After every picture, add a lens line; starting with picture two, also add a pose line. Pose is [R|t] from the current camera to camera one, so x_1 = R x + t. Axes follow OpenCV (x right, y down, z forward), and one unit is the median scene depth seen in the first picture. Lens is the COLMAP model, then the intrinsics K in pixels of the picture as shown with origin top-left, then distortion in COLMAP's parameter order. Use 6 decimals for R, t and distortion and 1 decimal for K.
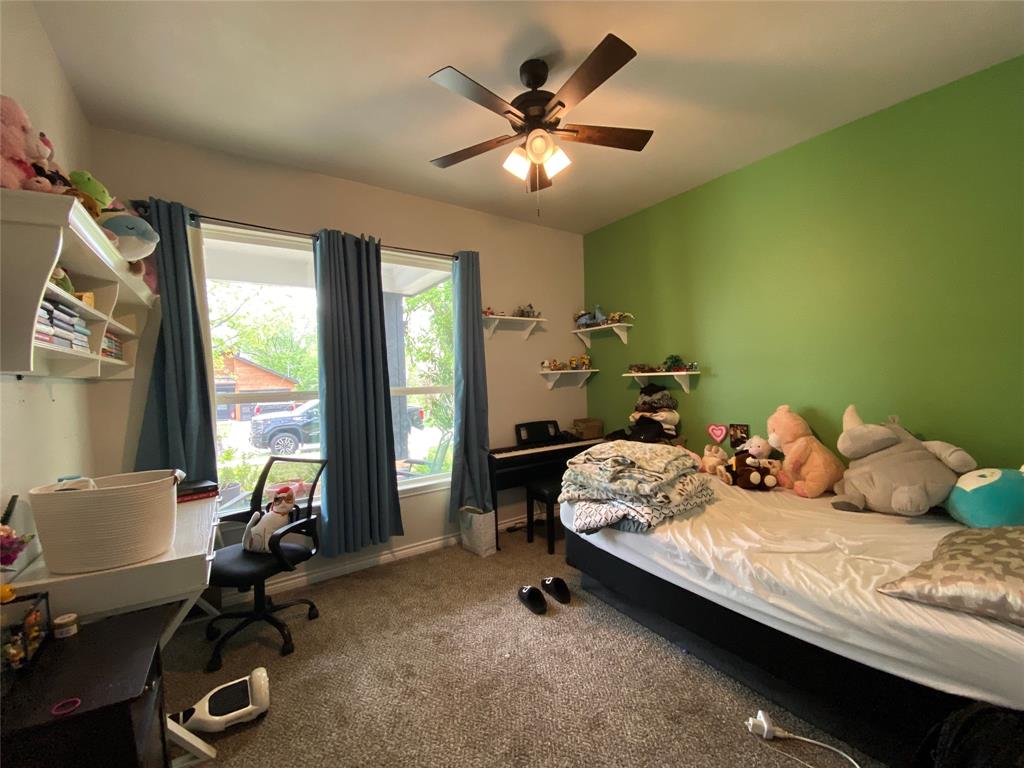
lens RADIAL K [[414.5, 0, 512.8], [0, 414.5, 371.7], [0, 0, 1]] dist [0.013039, -0.016831]
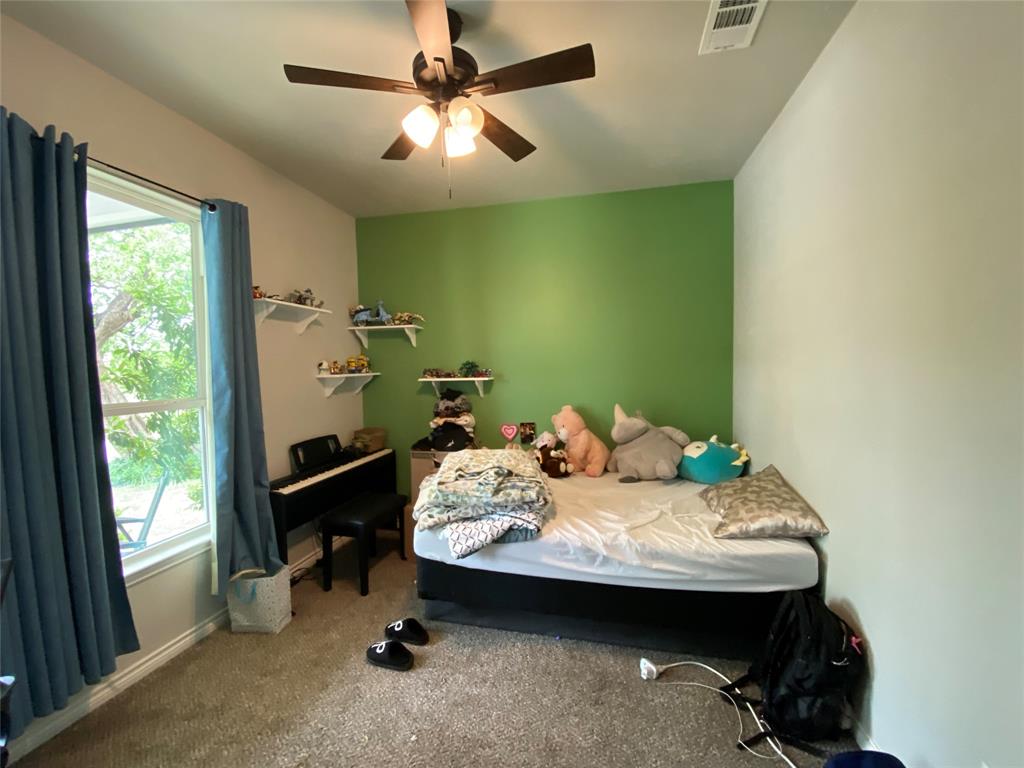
lens RADIAL K [[414.5, 0, 516.1], [0, 414.5, 373.5], [0, 0, 1]] dist [0.013039, -0.016831]
pose [[0.723501, 0.007759, 0.690279, -0.347561], [-0.014028, 0.999896, 0.003464, -0.019052], [-0.690180, -0.012189, 0.723535, 0.242042]]
